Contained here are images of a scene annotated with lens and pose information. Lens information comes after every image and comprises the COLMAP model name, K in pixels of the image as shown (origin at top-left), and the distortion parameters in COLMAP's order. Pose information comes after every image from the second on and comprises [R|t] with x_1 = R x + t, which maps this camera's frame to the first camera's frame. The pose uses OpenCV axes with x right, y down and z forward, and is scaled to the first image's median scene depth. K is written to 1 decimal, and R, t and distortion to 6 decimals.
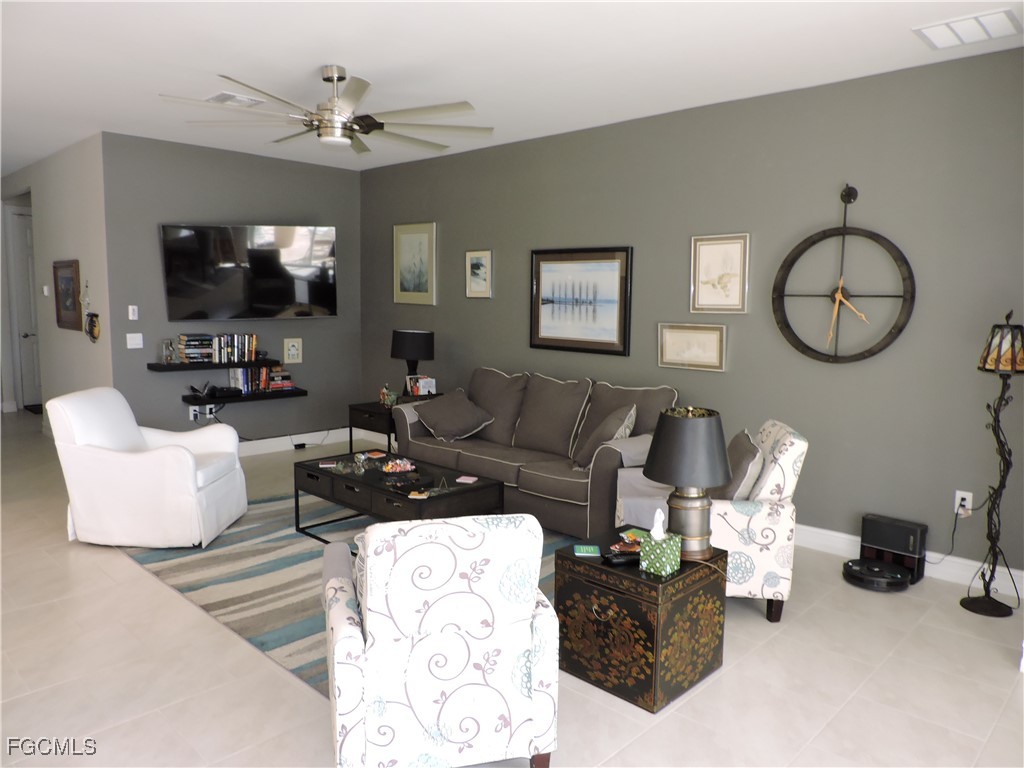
lens RADIAL K [[729.6, 0, 510.4], [0, 729.6, 383.1], [0, 0, 1]] dist [-0.015020, -0.011947]
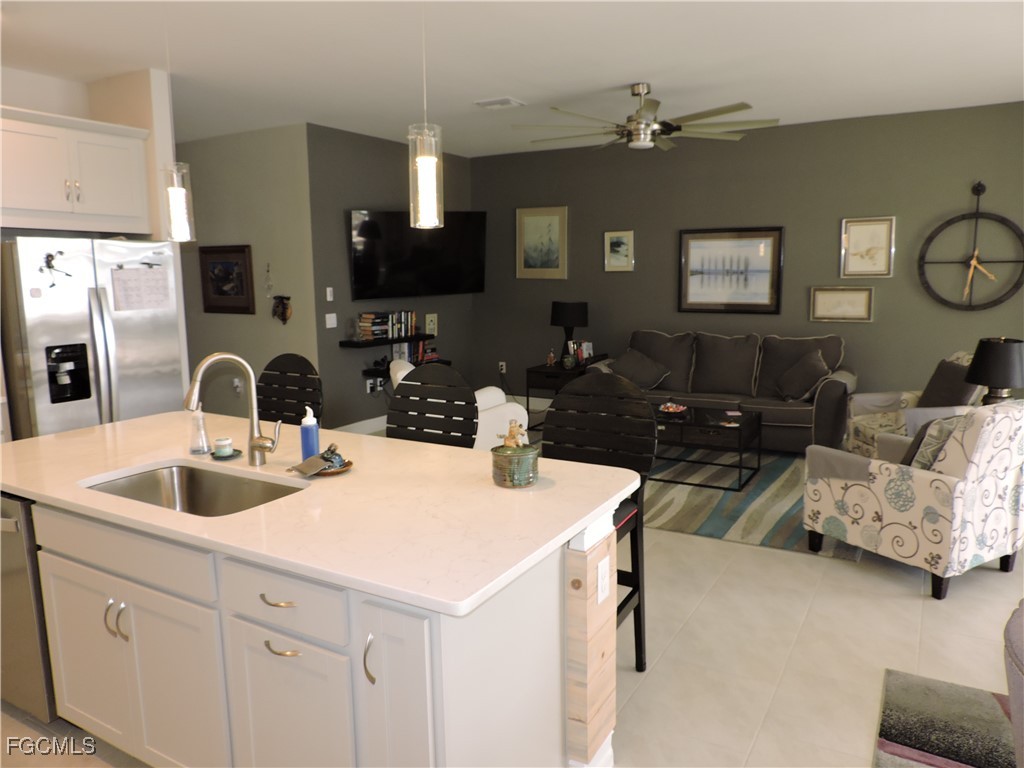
lens RADIAL K [[729.6, 0, 518.9], [0, 729.6, 383.8], [0, 0, 1]] dist [-0.015020, -0.011947]
pose [[0.972107, -0.063001, 0.225918, -0.523198], [0.054592, 0.997570, 0.043283, 0.003496], [-0.228096, -0.029742, 0.973184, -0.114726]]
